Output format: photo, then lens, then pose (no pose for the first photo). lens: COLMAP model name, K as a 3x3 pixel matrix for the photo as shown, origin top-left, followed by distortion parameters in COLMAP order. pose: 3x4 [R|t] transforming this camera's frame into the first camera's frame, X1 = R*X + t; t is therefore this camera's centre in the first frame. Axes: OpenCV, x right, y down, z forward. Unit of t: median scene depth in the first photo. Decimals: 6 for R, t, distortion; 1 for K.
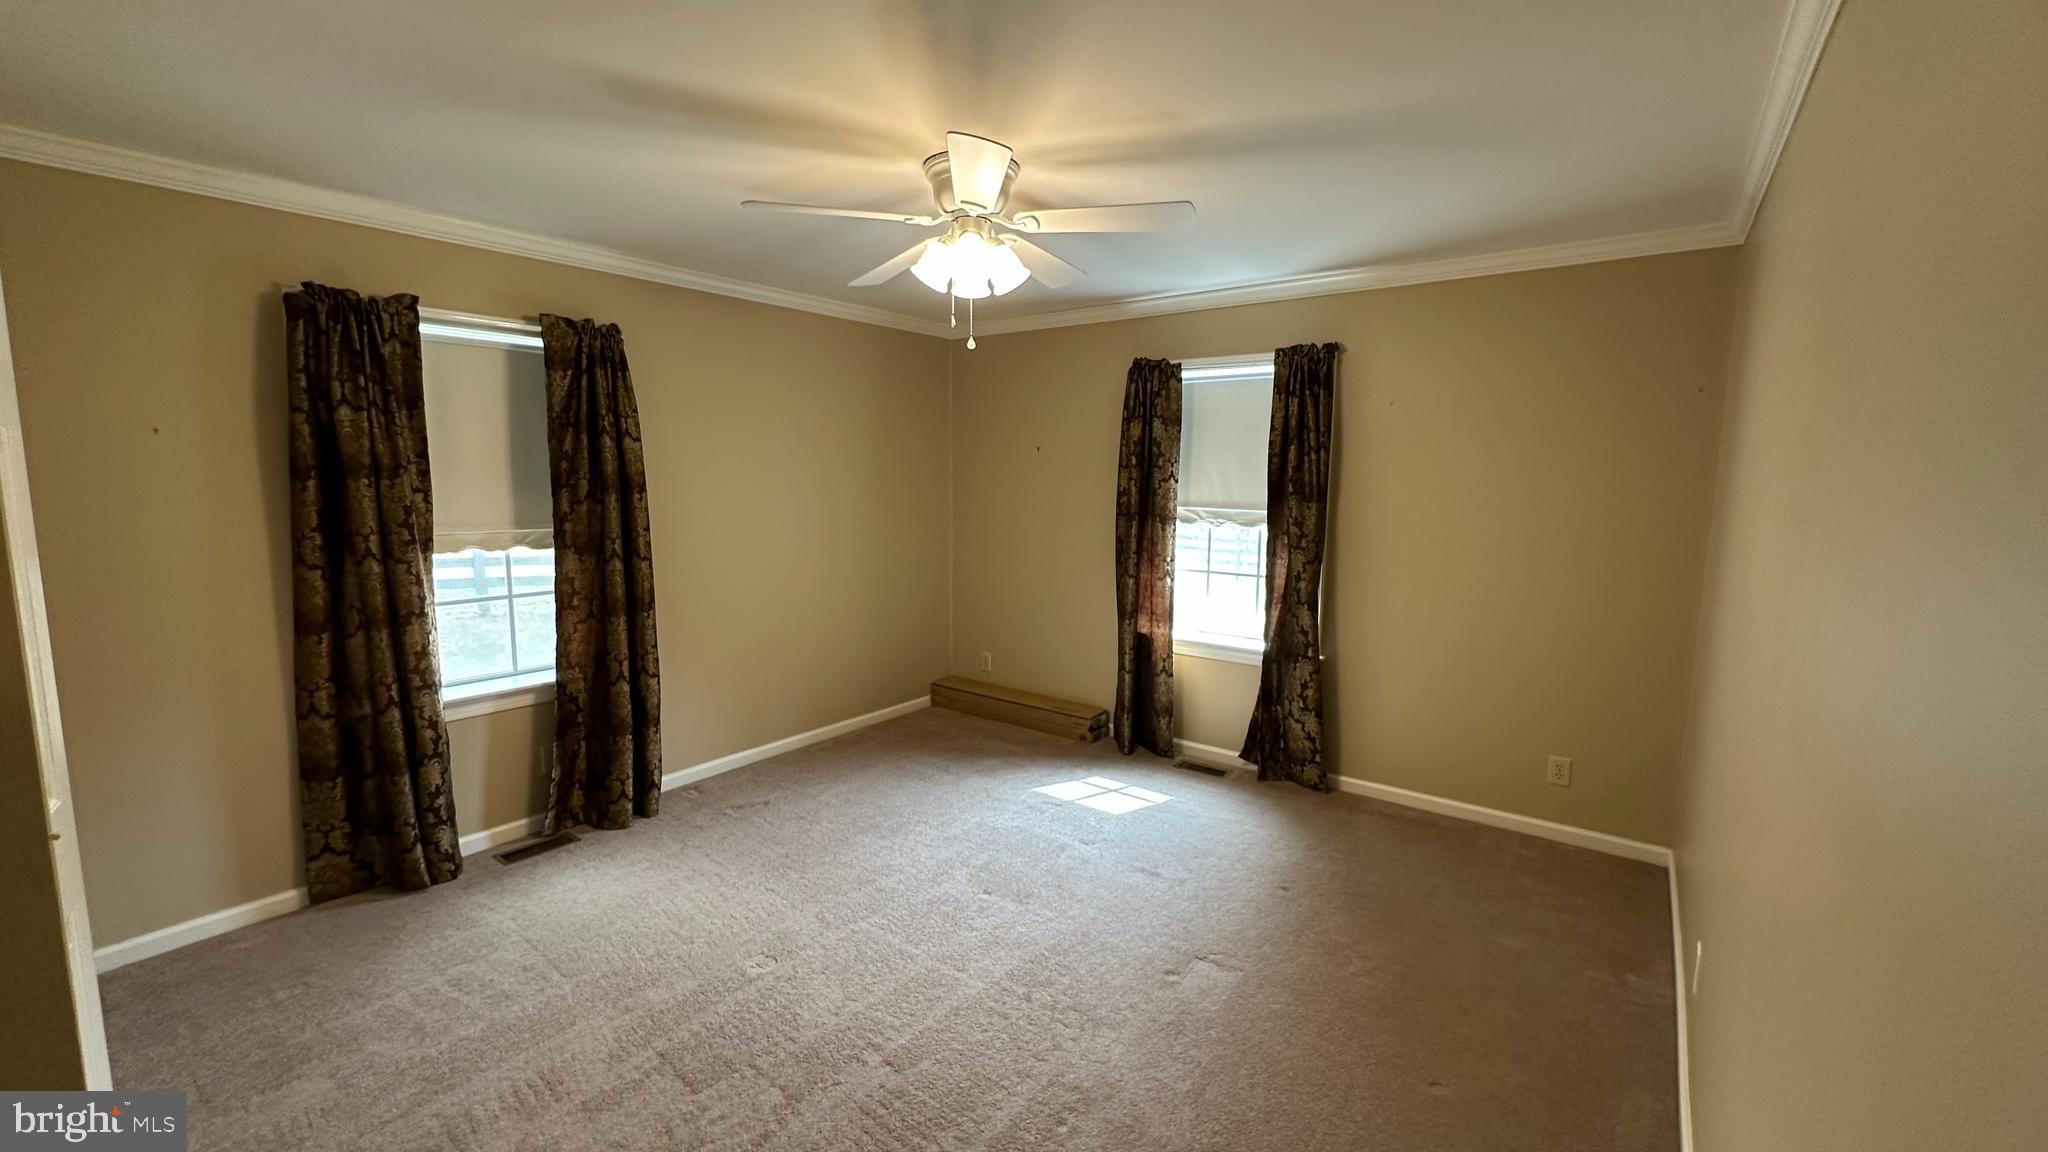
lens RADIAL K [[792.4, 0, 1011.7], [0, 792.4, 574.8], [0, 0, 1]] dist [-0.001821, -0.000072]
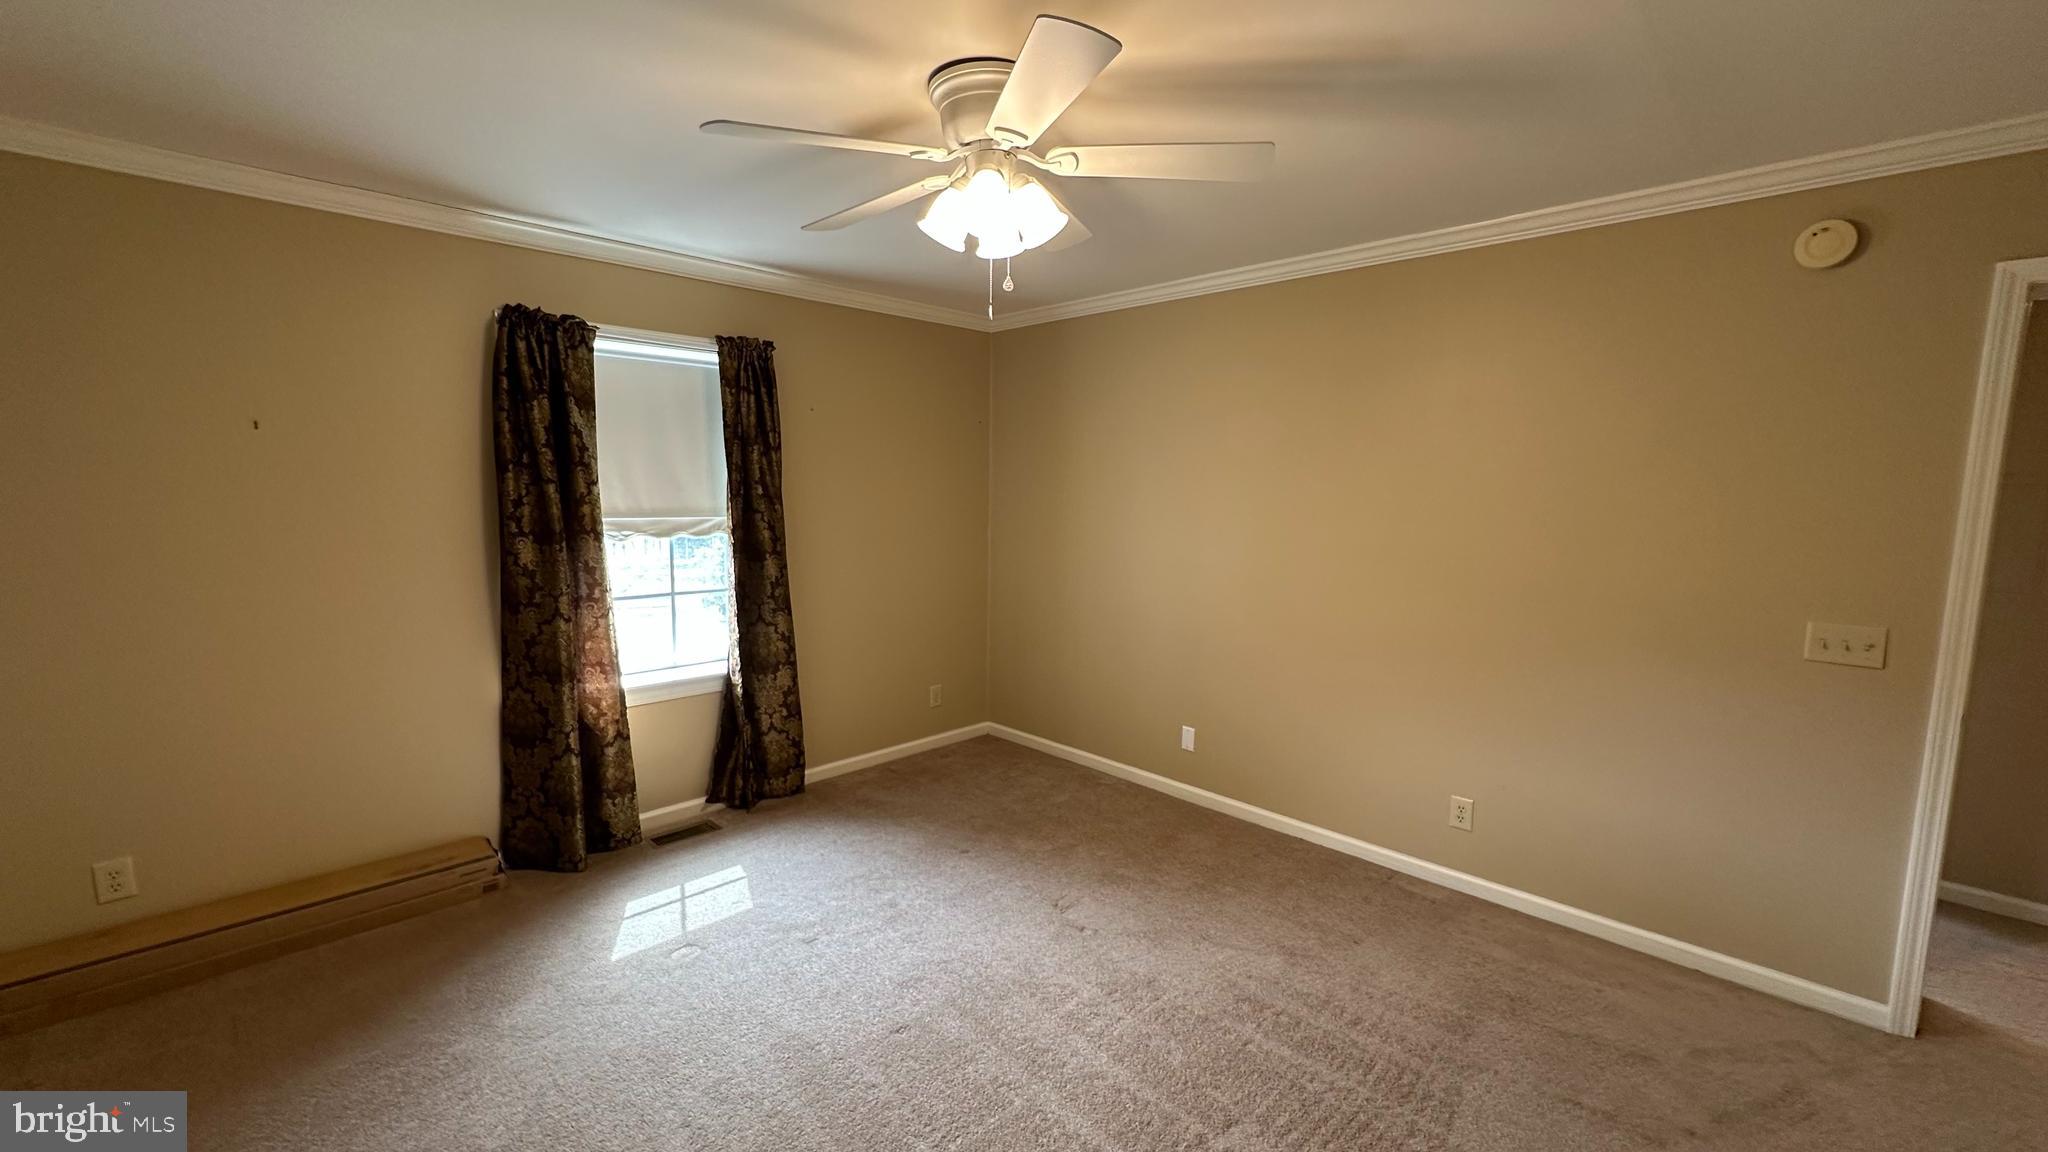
lens RADIAL K [[839.4, 0, 1023.1], [0, 839.4, 576.4], [0, 0, 1]] dist [-0.002775, -0.000073]
pose [[0.129559, -0.124458, 0.983730, -0.560058], [0.108443, 0.987919, 0.110706, -0.080578], [-0.985624, 0.092335, 0.141490, 0.526497]]
